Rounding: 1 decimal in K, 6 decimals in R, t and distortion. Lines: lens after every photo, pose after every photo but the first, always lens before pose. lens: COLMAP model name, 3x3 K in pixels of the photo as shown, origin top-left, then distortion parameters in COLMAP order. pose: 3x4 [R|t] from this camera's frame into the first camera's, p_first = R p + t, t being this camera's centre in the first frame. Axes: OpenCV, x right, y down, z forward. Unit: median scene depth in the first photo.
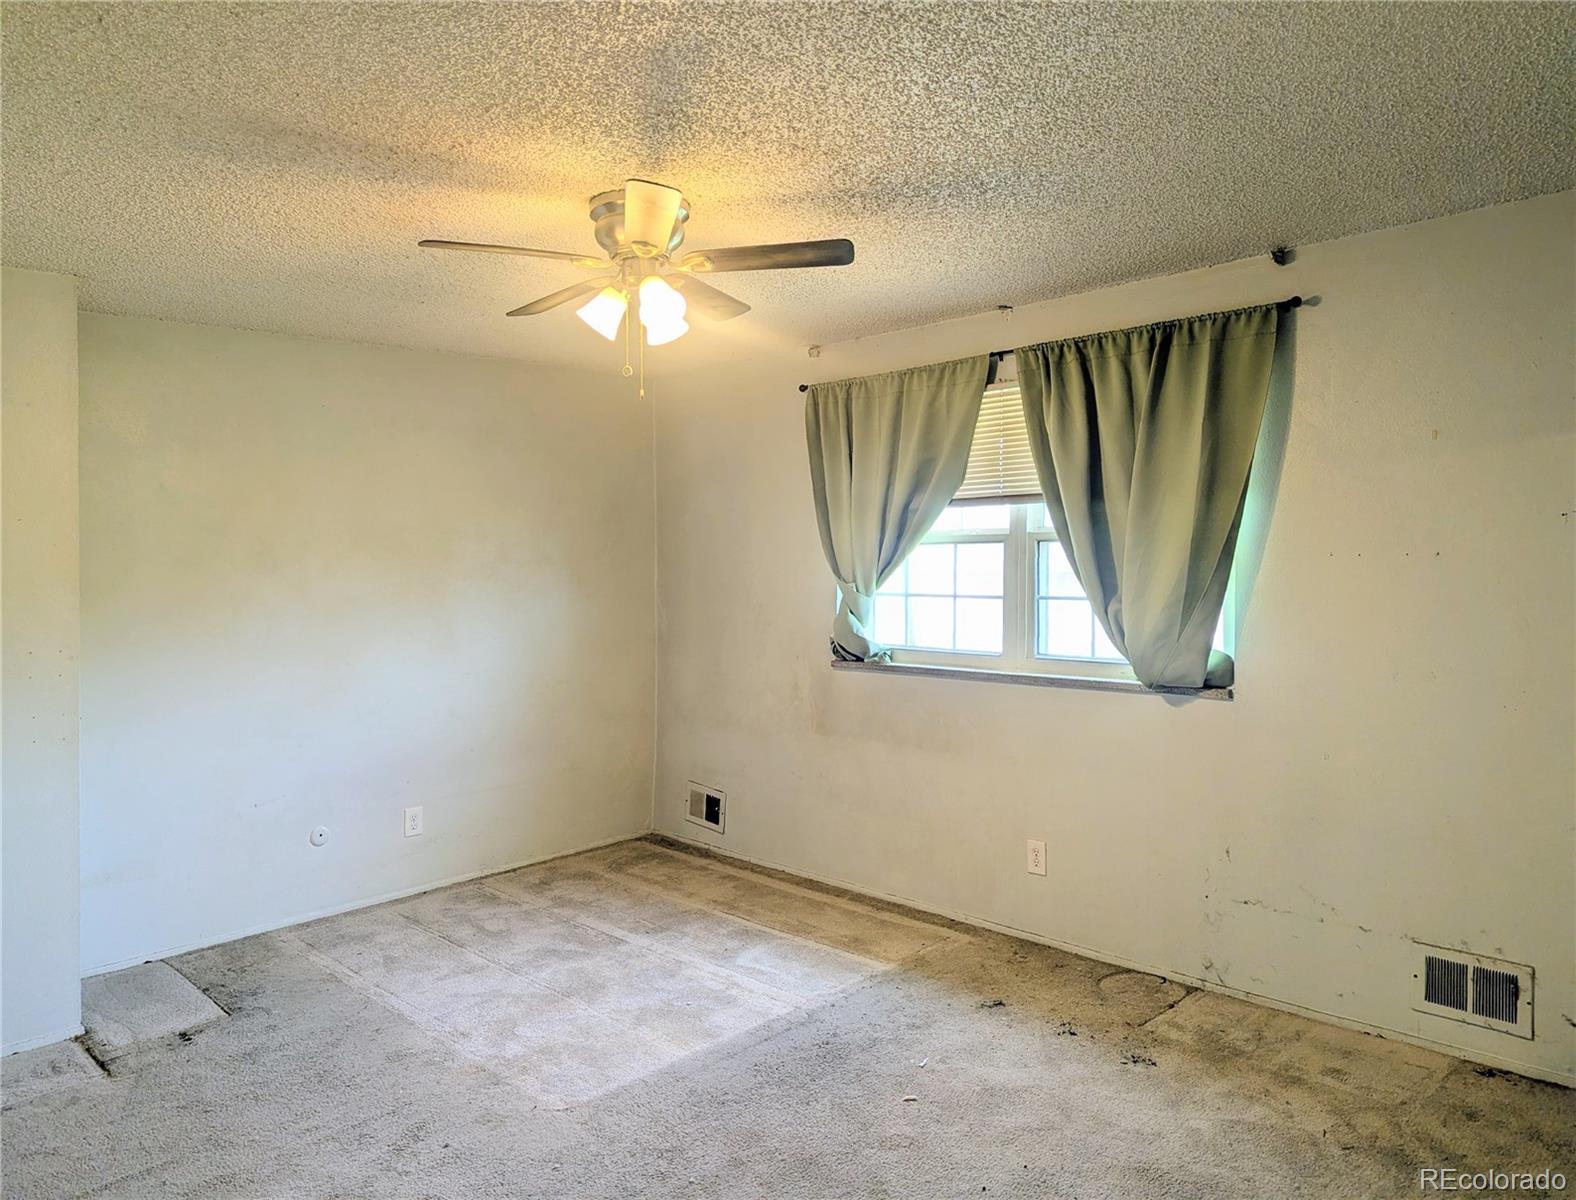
lens RADIAL K [[1122.4, 0, 788.0], [0, 1122.4, 600.0], [0, 0, 1]] dist [0.059811, -0.075998]
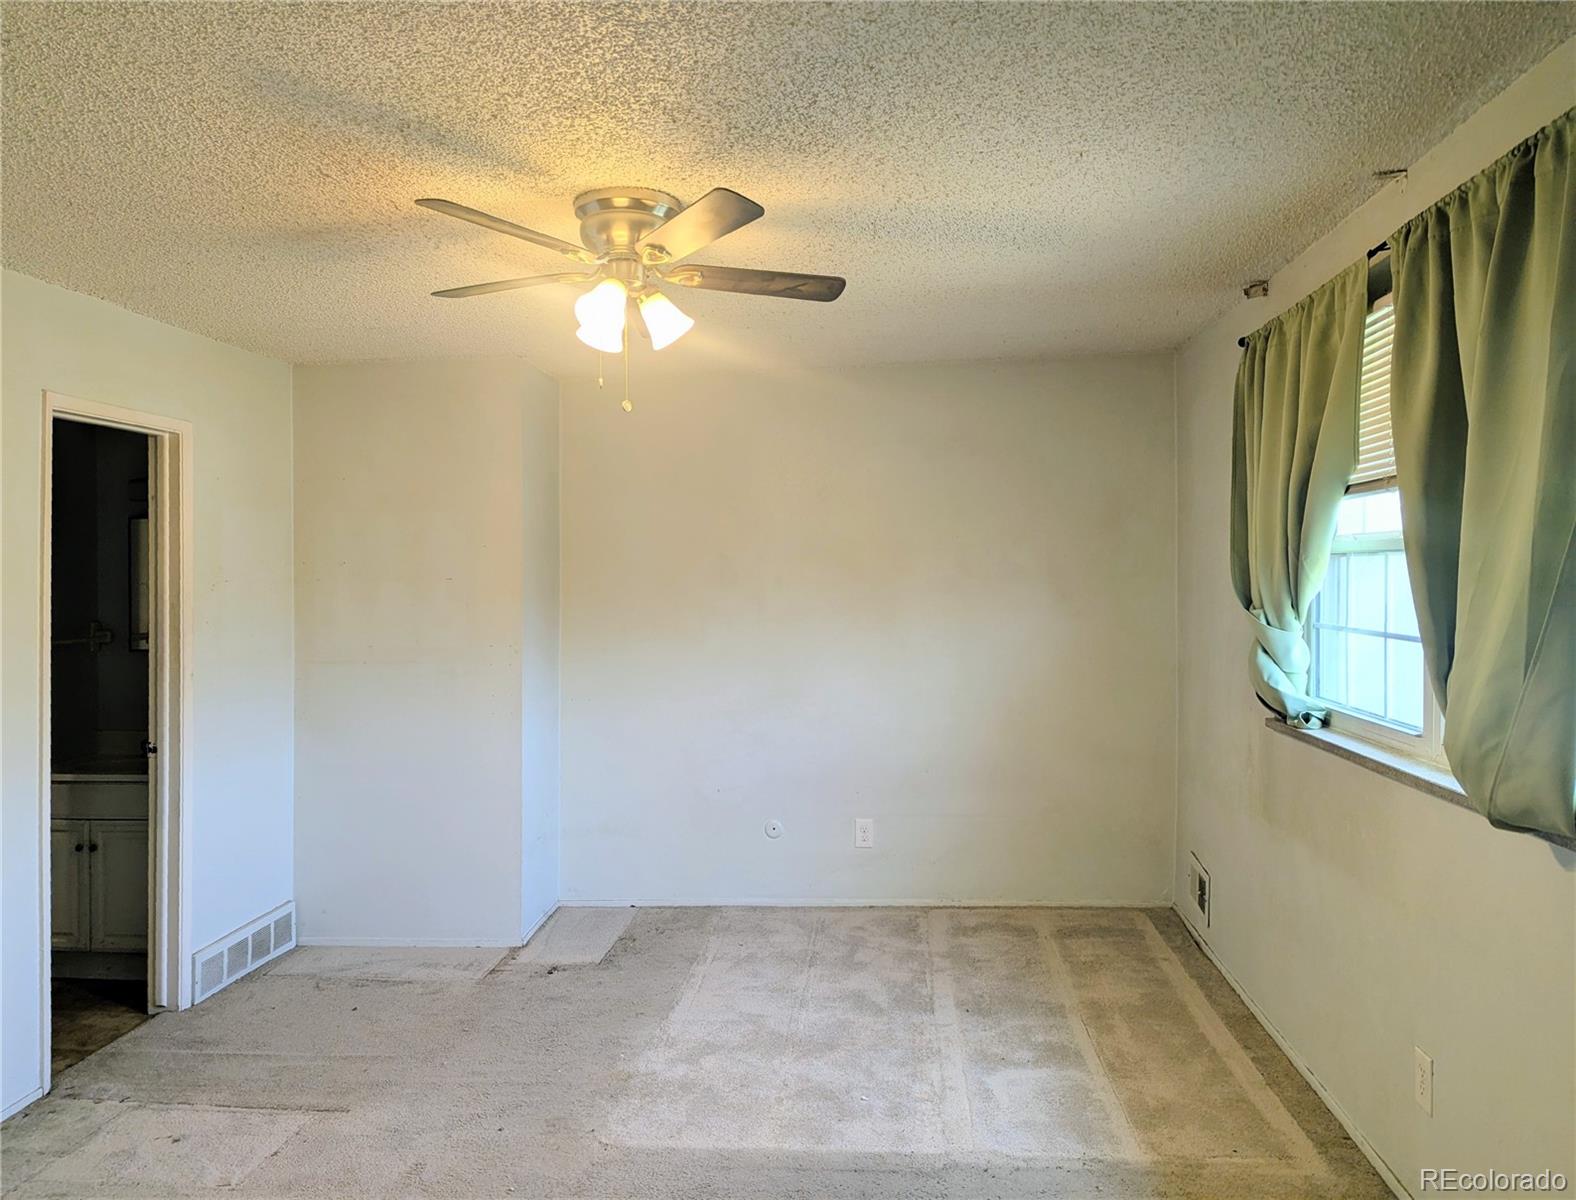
lens RADIAL K [[1135.8, 0, 784.1], [0, 1135.8, 581.2], [0, 0, 1]] dist [0.013161, -0.000370]
pose [[0.634064, 0.011550, -0.773194, 0.460685], [-0.025934, 0.999644, -0.006335, -0.022533], [0.772845, 0.024068, 0.634138, 0.343773]]
